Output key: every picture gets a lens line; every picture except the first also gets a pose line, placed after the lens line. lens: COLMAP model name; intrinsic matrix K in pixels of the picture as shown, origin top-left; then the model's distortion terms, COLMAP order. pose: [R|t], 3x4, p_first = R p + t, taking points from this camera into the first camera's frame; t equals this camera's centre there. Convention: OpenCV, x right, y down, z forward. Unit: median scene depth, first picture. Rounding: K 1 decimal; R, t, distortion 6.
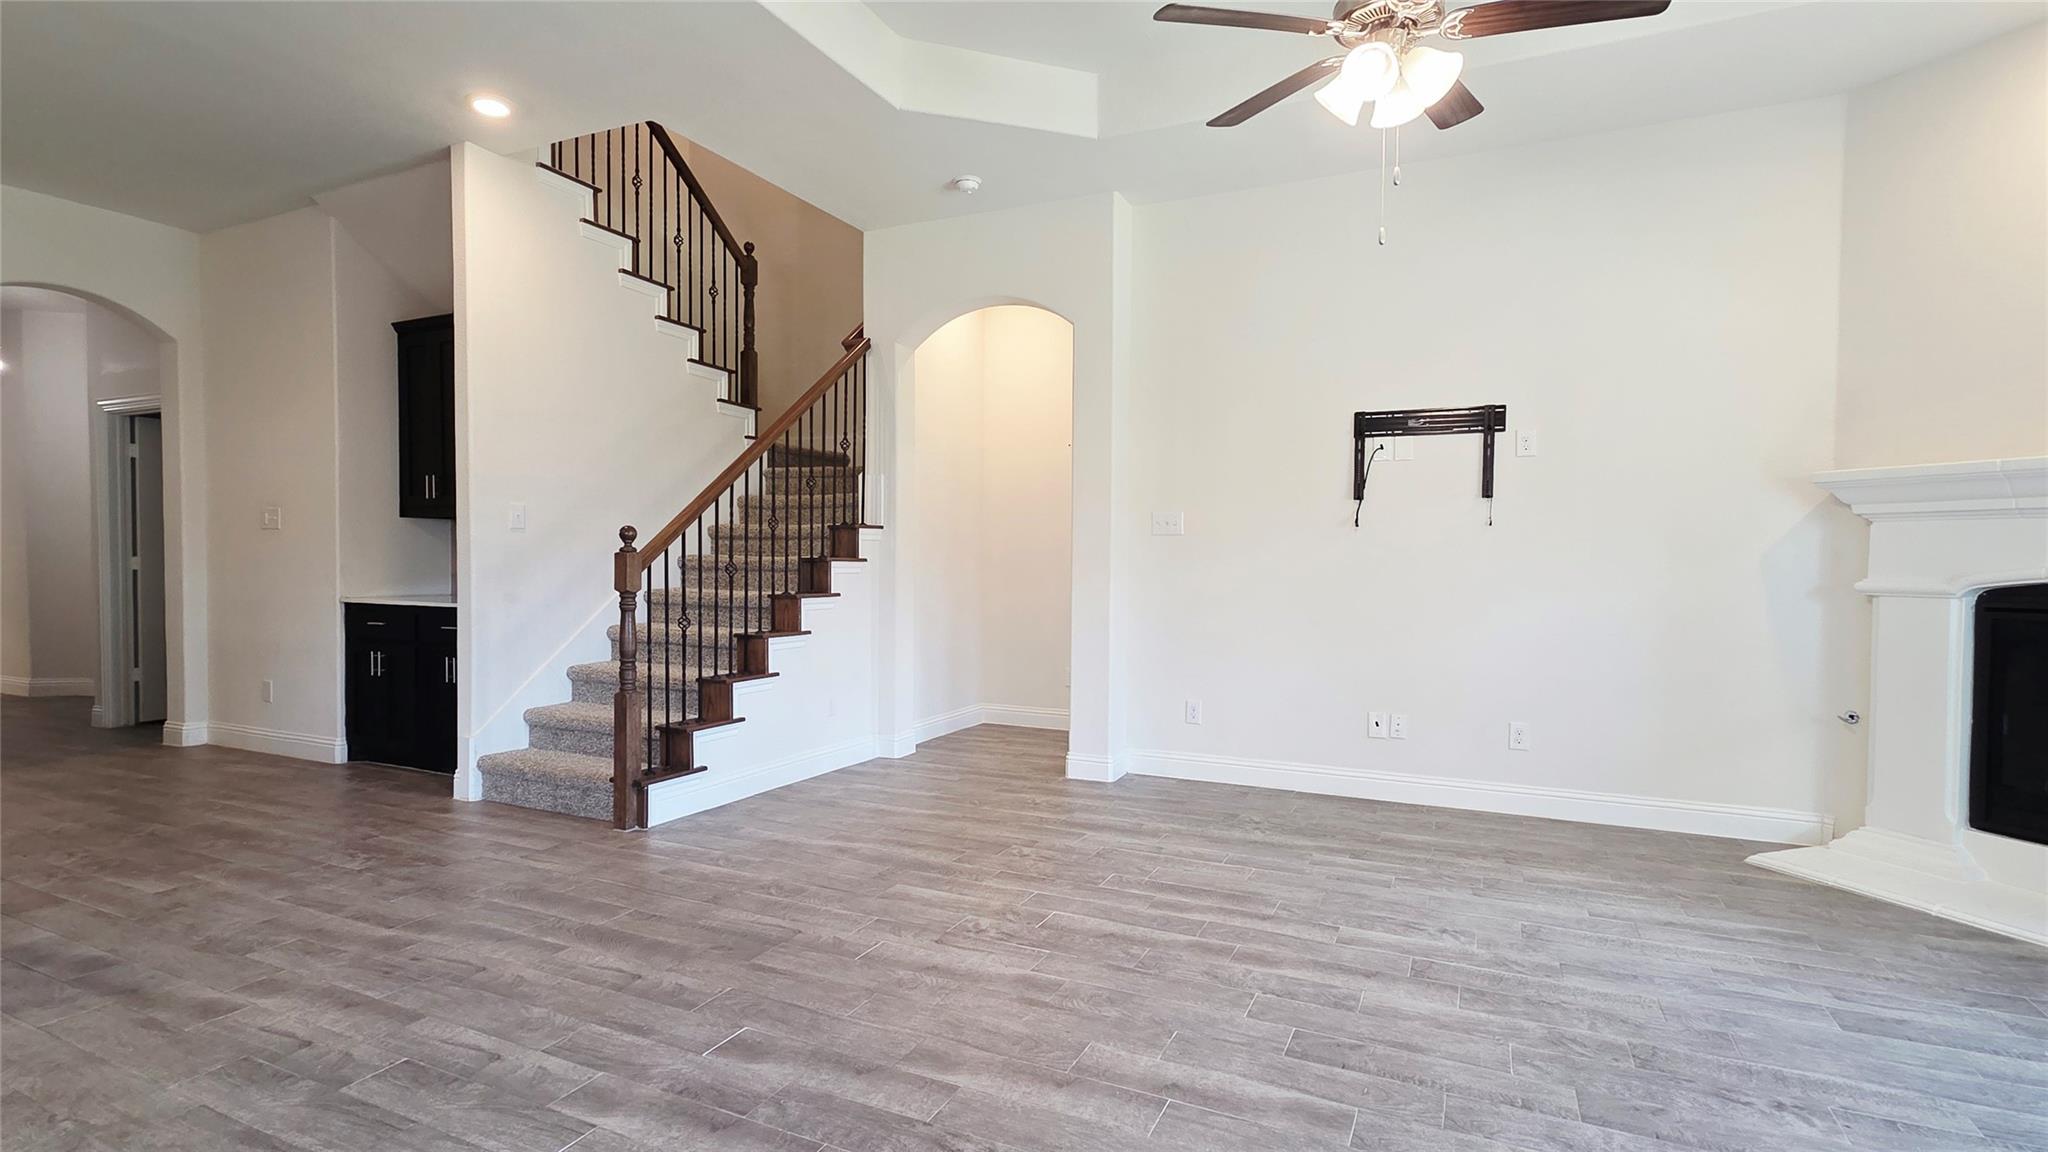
lens RADIAL K [[989.9, 0, 1009.1], [0, 989.9, 588.3], [0, 0, 1]] dist [0.007136, 0.000730]
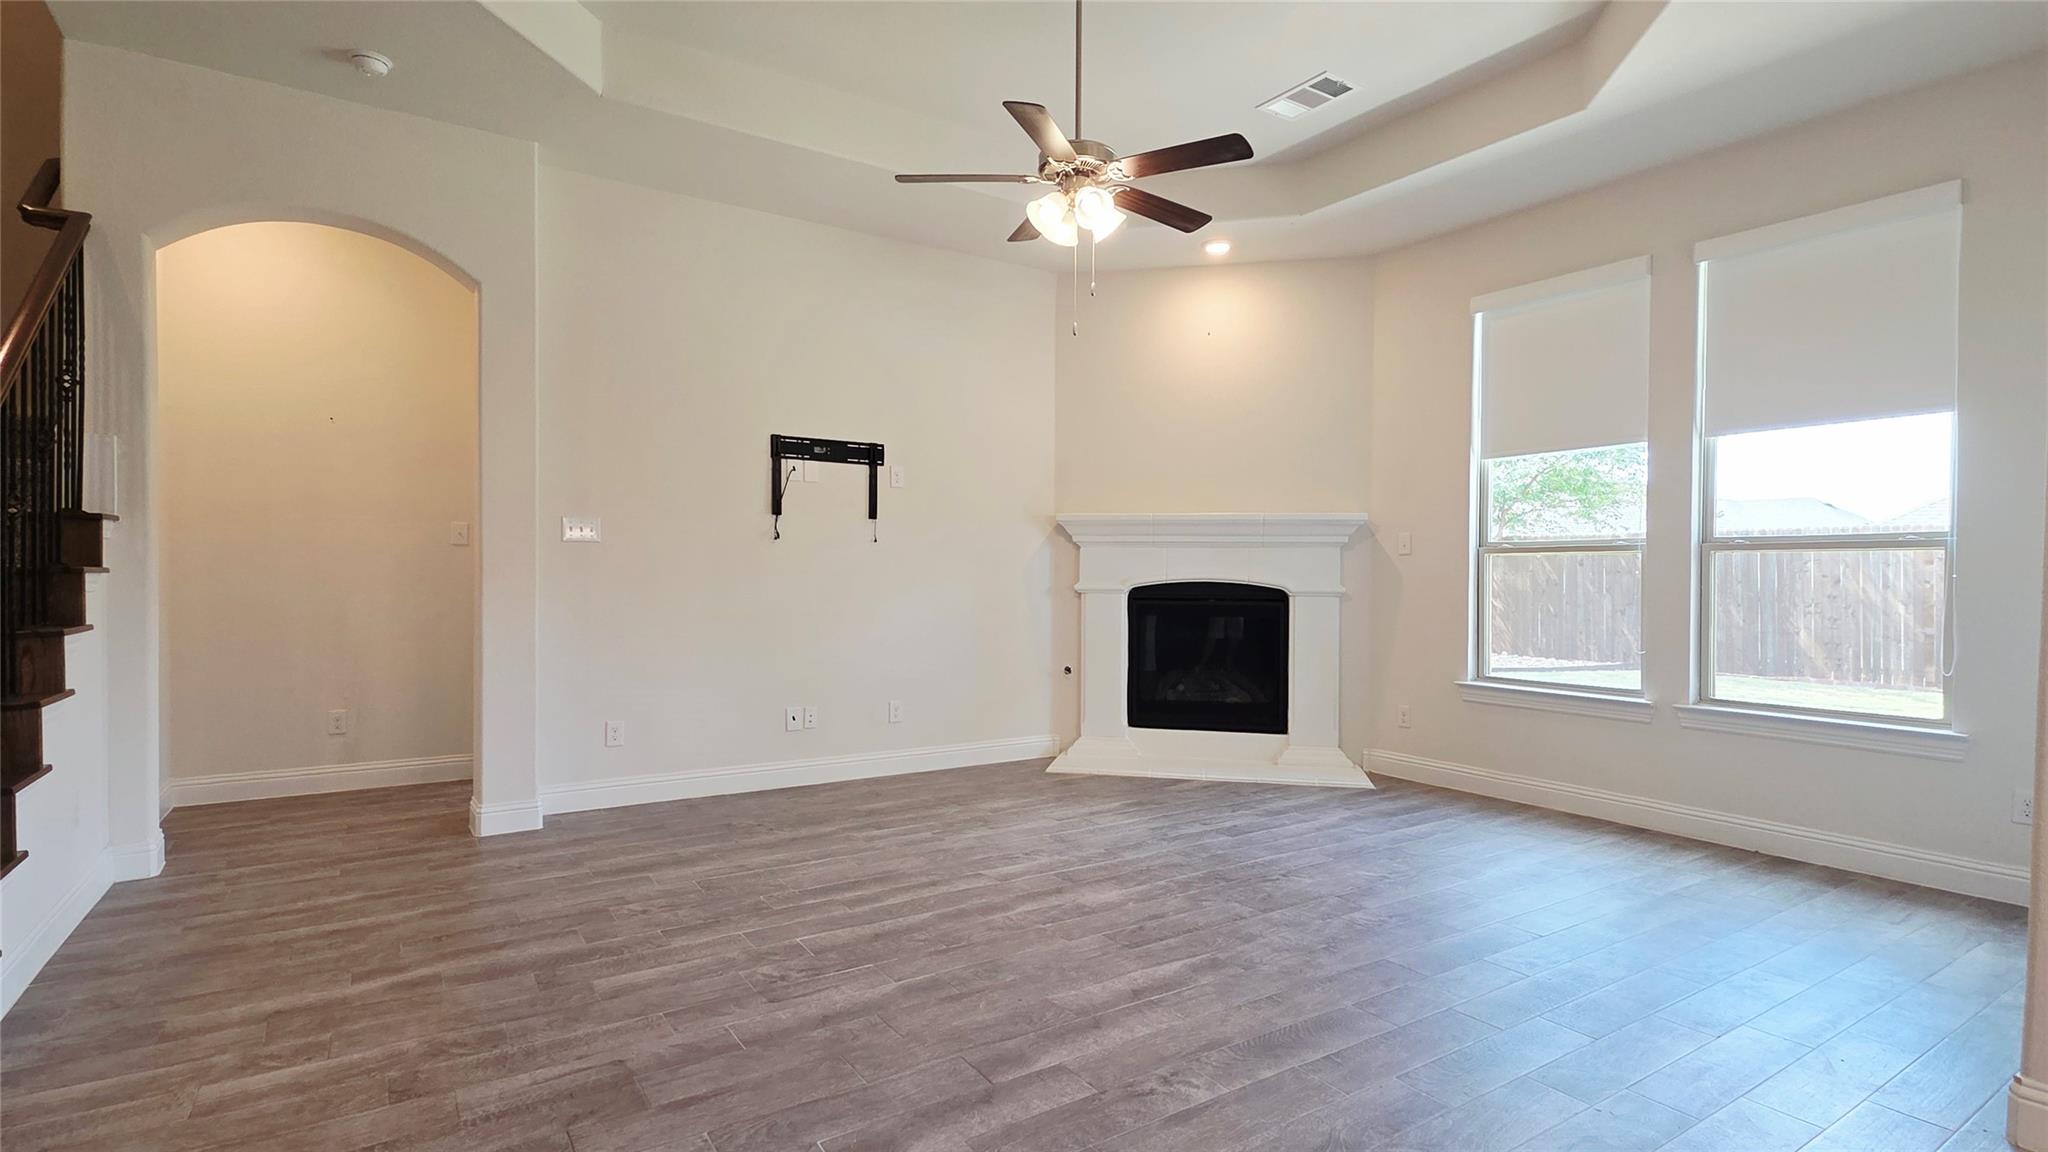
lens RADIAL K [[989.9, 0, 1009.1], [0, 989.9, 588.3], [0, 0, 1]] dist [0.007136, 0.000730]
pose [[0.516643, -0.017278, 0.856026, -0.598838], [0.021857, 0.999737, 0.006987, -0.014080], [-0.855922, 0.015101, 0.516885, 0.290813]]
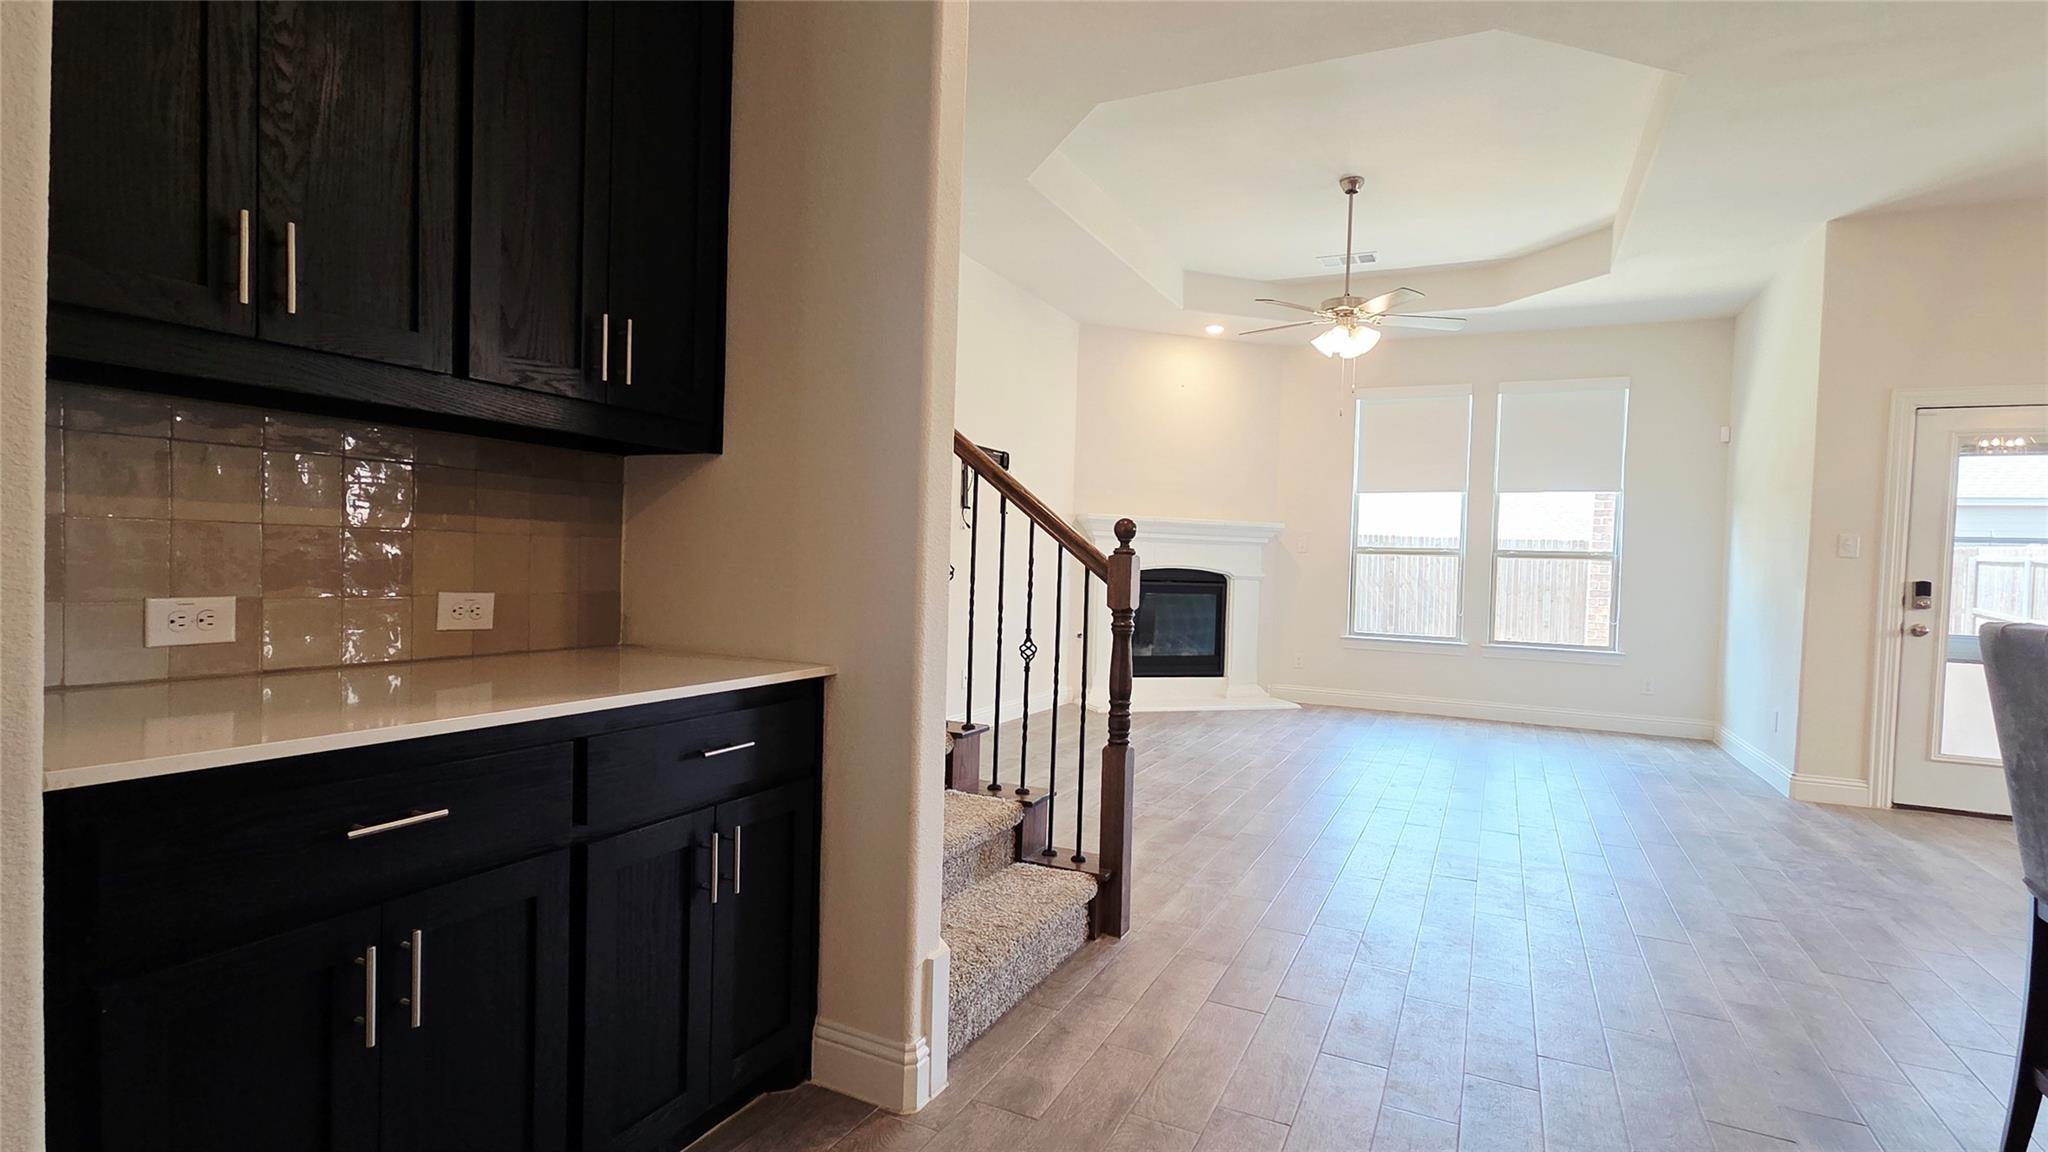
lens RADIAL K [[980.7, 0, 1026.3], [0, 980.7, 587.6], [0, 0, 1]] dist [0.018092, 0.000269]
pose [[-0.000432, -0.036250, 0.999343, -1.270401], [-0.002191, 0.999340, 0.036249, -0.042803], [-0.999998, -0.002174, -0.000512, 1.231104]]
